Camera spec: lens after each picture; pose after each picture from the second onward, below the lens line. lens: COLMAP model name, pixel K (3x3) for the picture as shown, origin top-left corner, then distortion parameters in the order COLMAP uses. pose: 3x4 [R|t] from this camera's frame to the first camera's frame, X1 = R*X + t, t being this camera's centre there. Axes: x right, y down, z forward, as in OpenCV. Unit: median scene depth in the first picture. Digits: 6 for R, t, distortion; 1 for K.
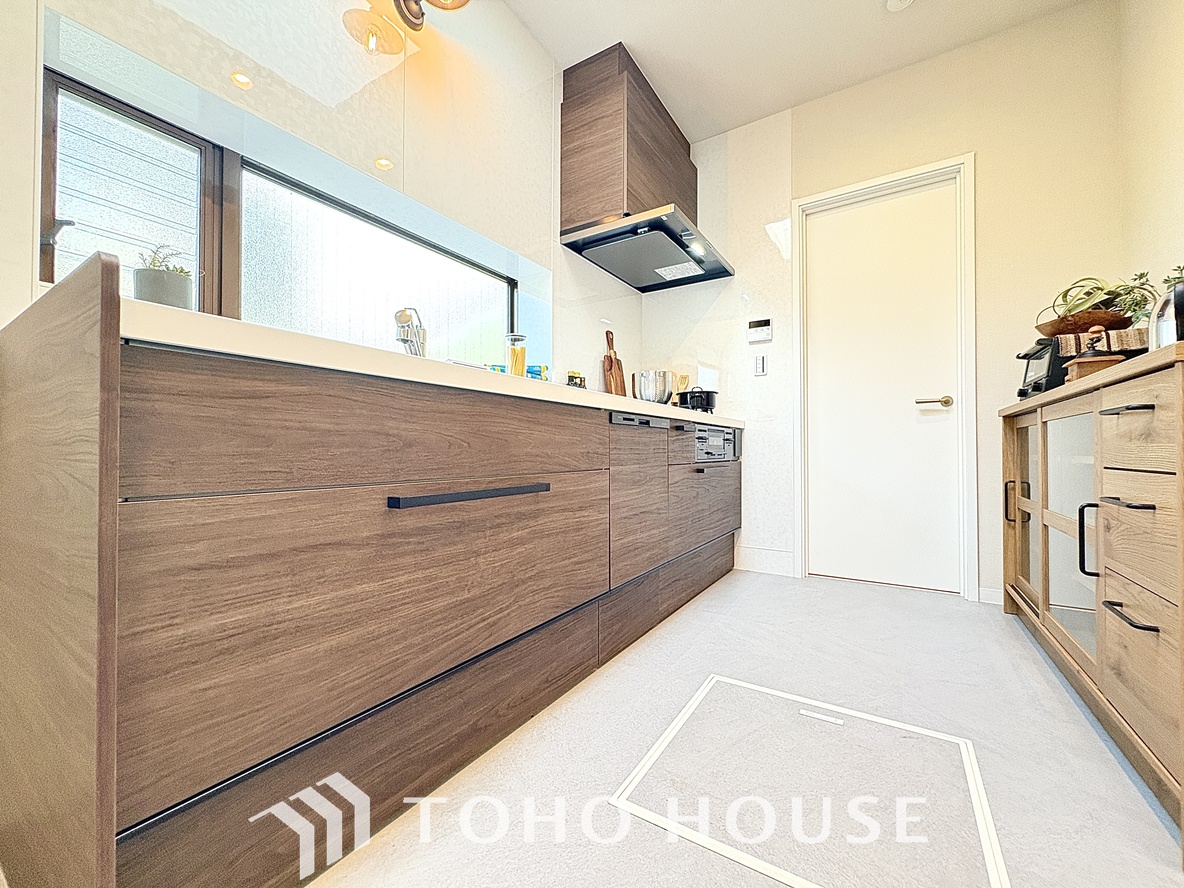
lens RADIAL K [[474.4, 0, 590.4], [0, 474.4, 444.1], [0, 0, 1]] dist [-0.002149, 0.001270]
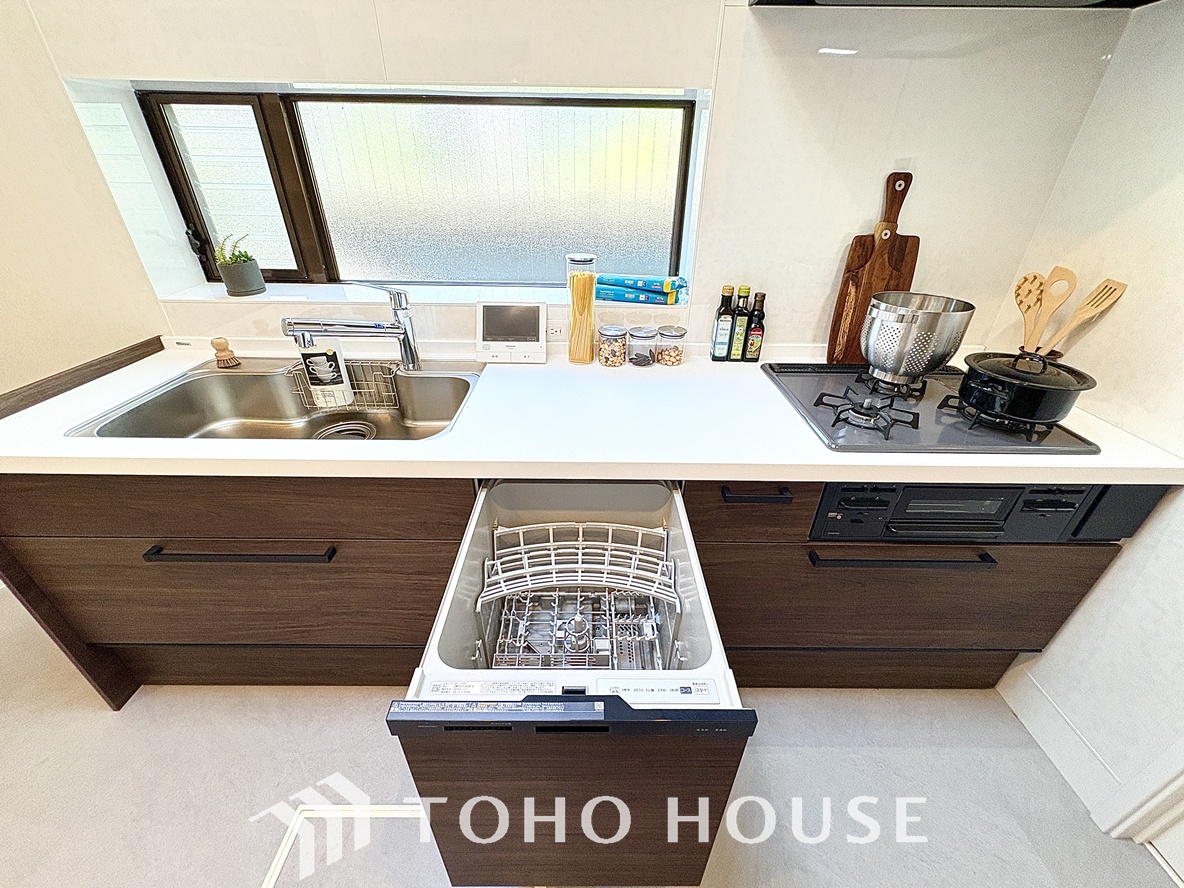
lens RADIAL K [[474.4, 0, 587.7], [0, 474.4, 446.3], [0, 0, 1]] dist [-0.002149, 0.001270]
pose [[0.540090, 0.432612, -0.721907, 0.332444], [-0.001345, 0.858214, 0.513290, -0.251341], [0.841606, -0.276252, 0.464095, 0.457052]]
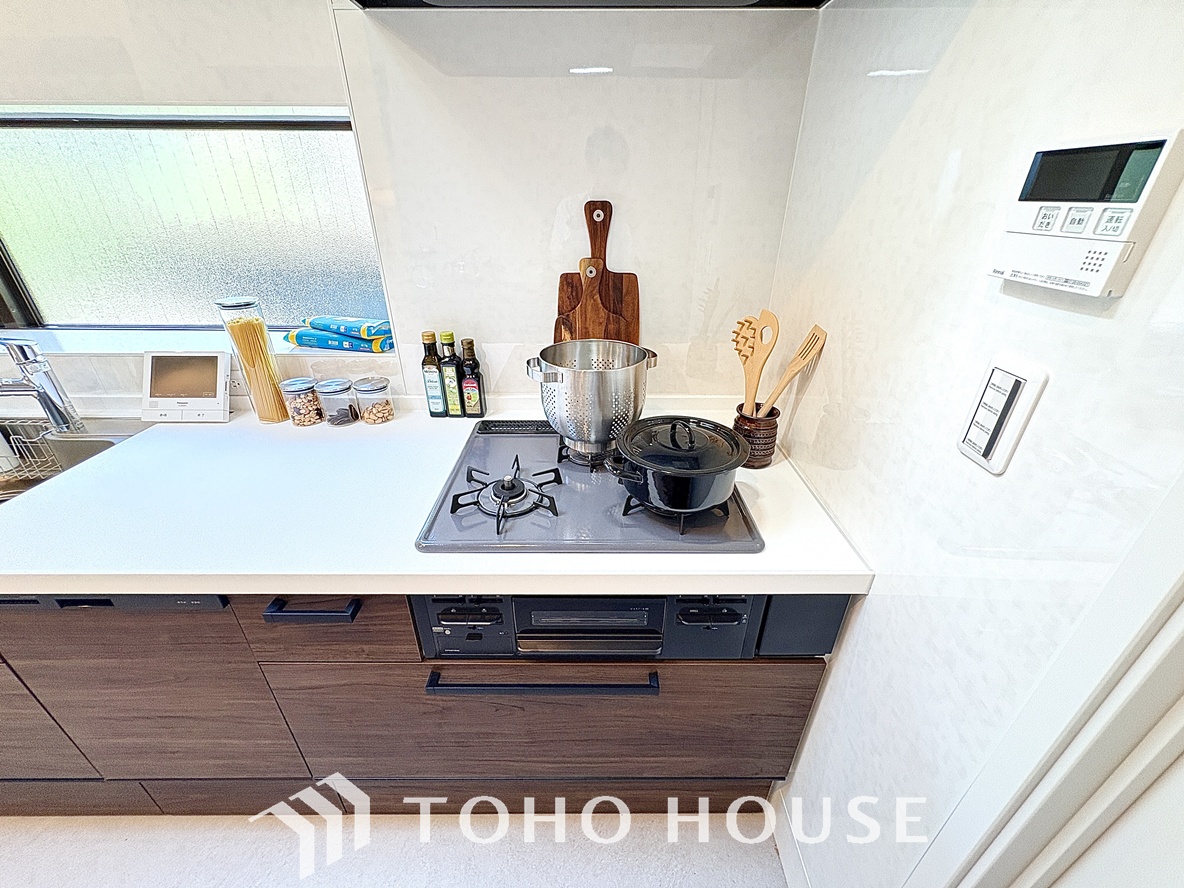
lens RADIAL K [[474.4, 0, 596.9], [0, 474.4, 442.7], [0, 0, 1]] dist [-0.002149, 0.001270]
pose [[0.540176, 0.391481, -0.744951, 0.421310], [0.006912, 0.883117, 0.469102, -0.250912], [0.841523, -0.258547, 0.474333, 0.773997]]
